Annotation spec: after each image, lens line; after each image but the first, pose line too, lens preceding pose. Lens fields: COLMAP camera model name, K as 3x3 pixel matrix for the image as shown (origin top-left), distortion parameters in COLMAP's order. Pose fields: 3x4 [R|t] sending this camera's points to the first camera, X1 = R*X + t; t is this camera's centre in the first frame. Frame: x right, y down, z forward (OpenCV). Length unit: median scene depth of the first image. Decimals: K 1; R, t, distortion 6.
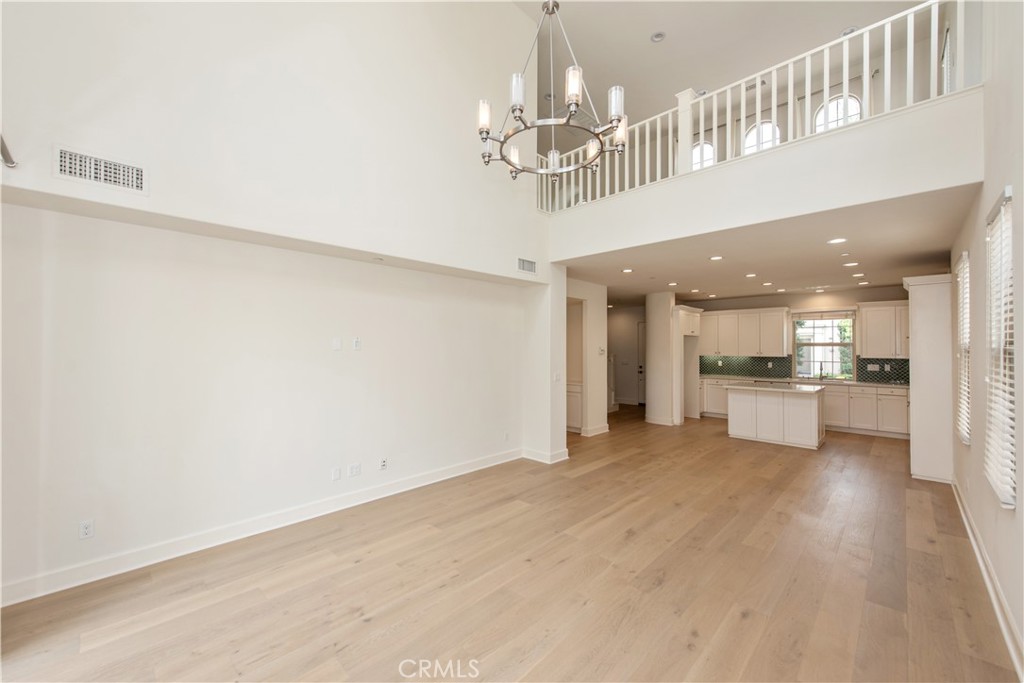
lens RADIAL K [[402.3, 0, 506.9], [0, 402.3, 345.4], [0, 0, 1]] dist [-0.001095, -0.000307]
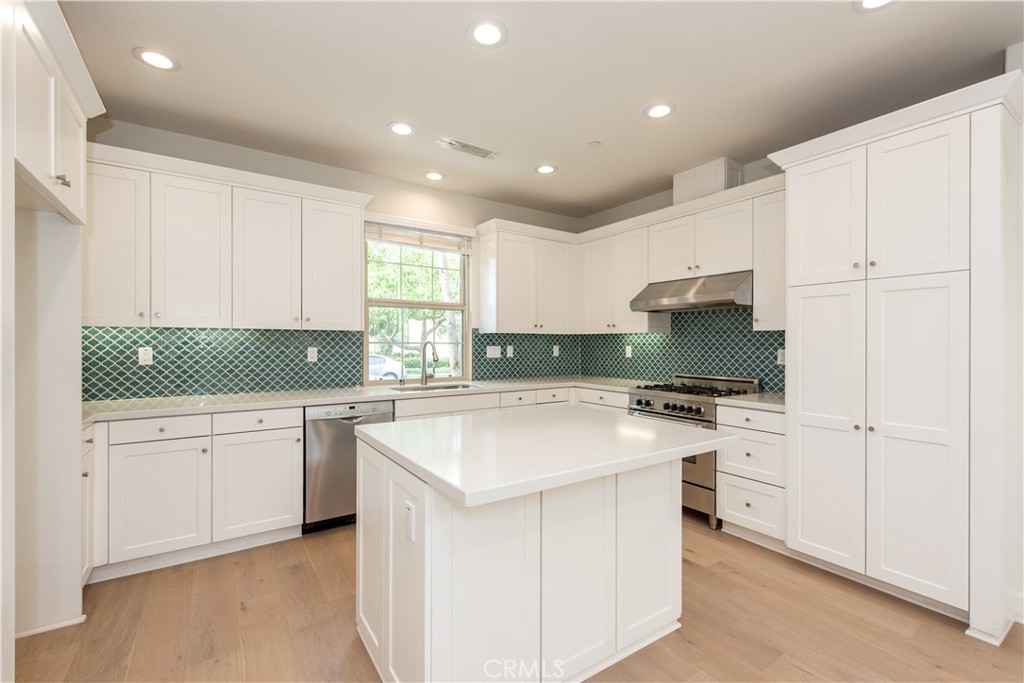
lens RADIAL K [[448.5, 0, 520.0], [0, 448.5, 342.9], [0, 0, 1]] dist [-0.000397, -0.000347]
pose [[0.188428, -0.008539, 0.982050, 0.310573], [-0.013390, 0.999847, 0.011262, 0.033441], [-0.981996, -0.015272, 0.188285, 0.777948]]
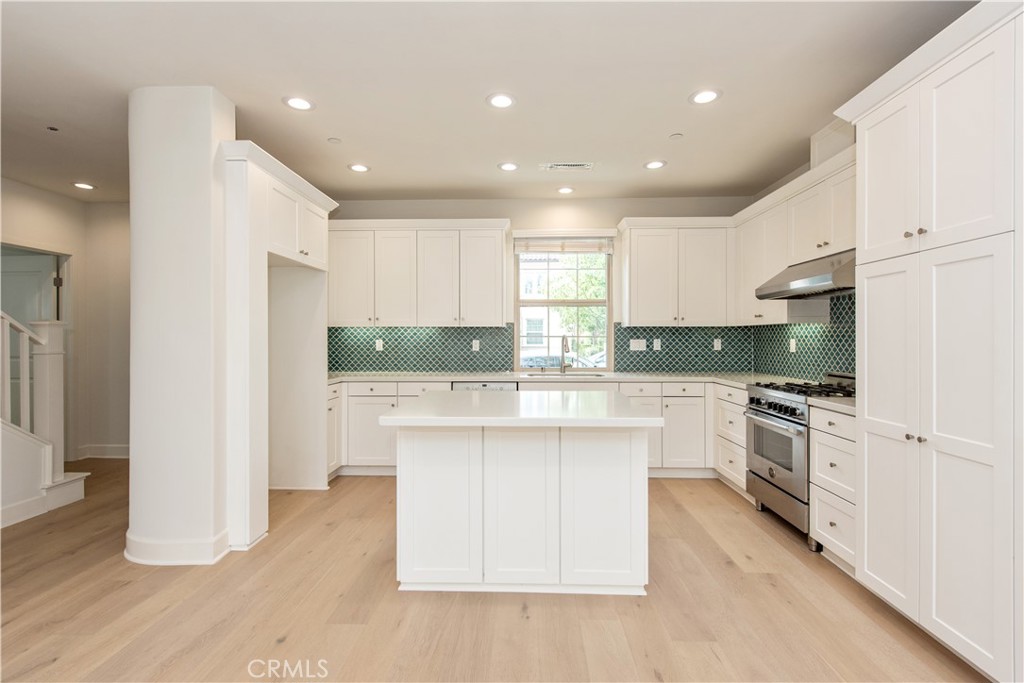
lens RADIAL K [[481.3, 0, 514.9], [0, 481.3, 339.3], [0, 0, 1]] dist [0.005401, -0.000768]
pose [[0.732804, -0.009516, 0.680373, 0.316989], [-0.002198, 0.999864, 0.016353, 0.034278], [-0.680436, -0.013479, 0.732683, 0.579563]]
